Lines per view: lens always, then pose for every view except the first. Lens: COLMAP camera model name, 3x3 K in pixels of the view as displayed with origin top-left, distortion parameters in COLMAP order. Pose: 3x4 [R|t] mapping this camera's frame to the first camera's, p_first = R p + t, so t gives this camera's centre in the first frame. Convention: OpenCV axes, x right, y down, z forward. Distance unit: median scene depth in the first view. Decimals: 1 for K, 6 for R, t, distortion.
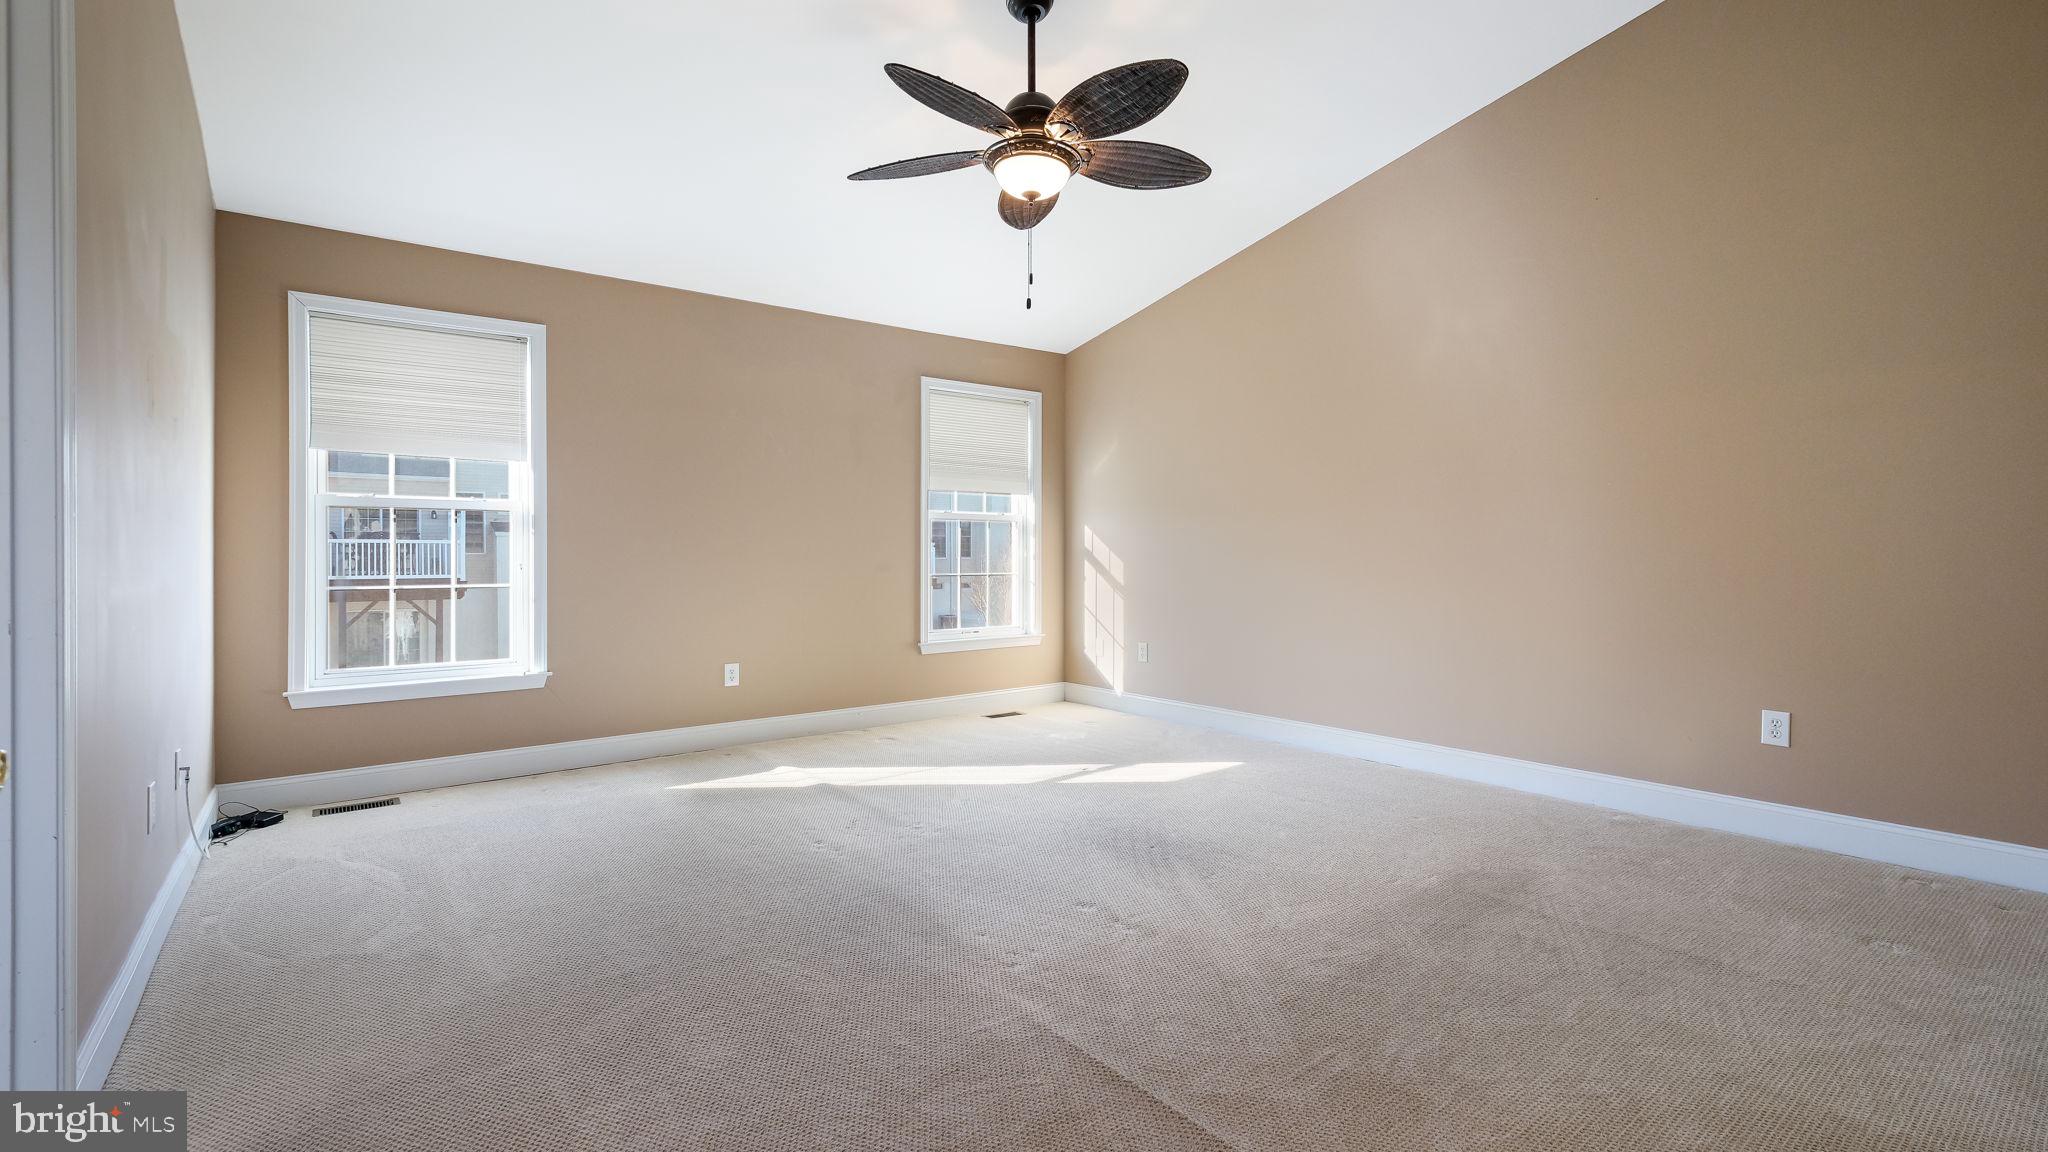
lens RADIAL K [[892.5, 0, 1025.1], [0, 892.5, 564.7], [0, 0, 1]] dist [-0.000861, 0.000143]
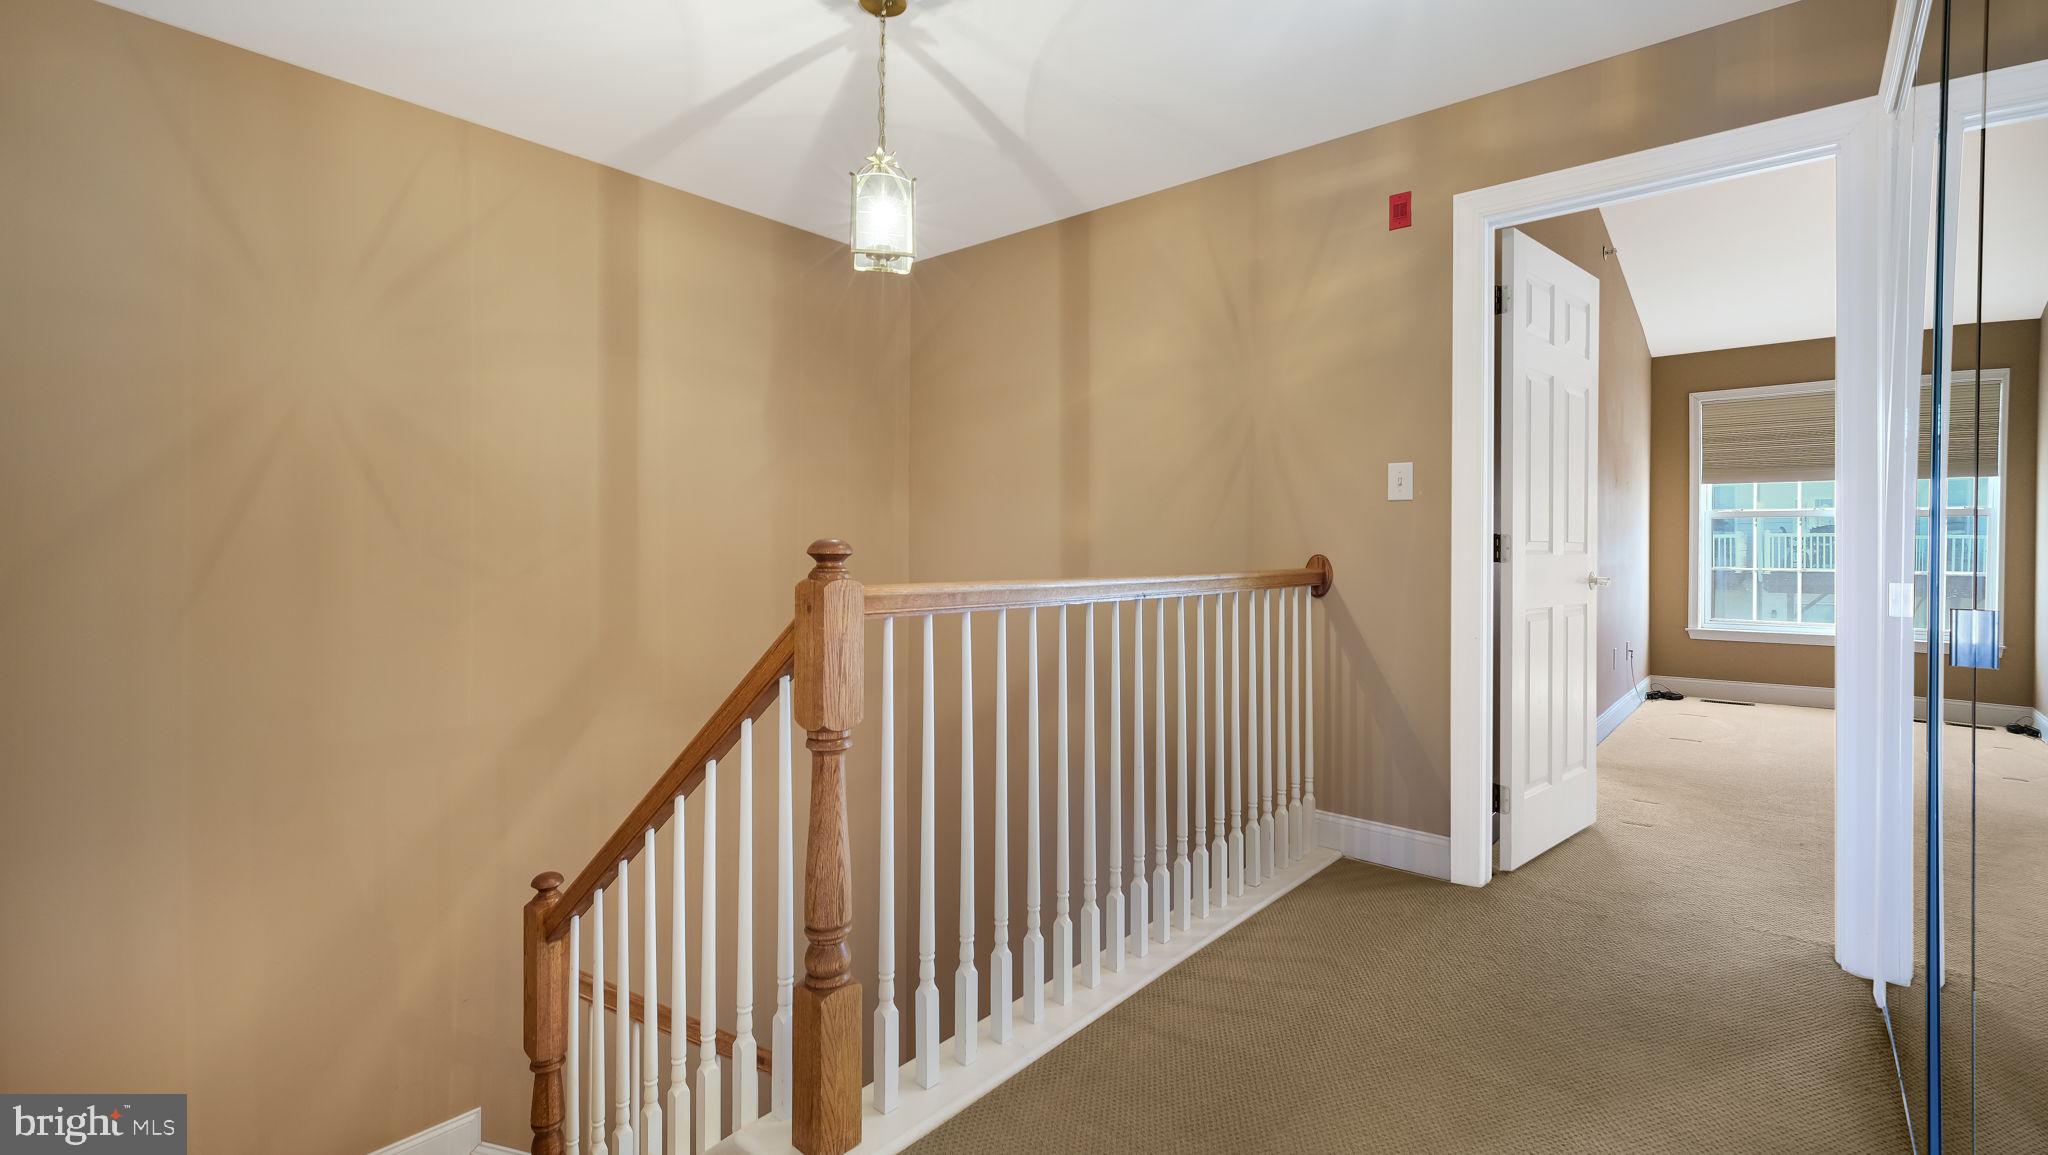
lens RADIAL K [[892.5, 0, 1025.1], [0, 892.5, 566.2], [0, 0, 1]] dist [-0.000861, 0.000143]
pose [[0.219916, 0.005628, -0.975503, 0.406933], [0.001450, 0.999980, 0.006096, 0.008272], [0.975518, -0.002755, 0.219903, -0.446608]]
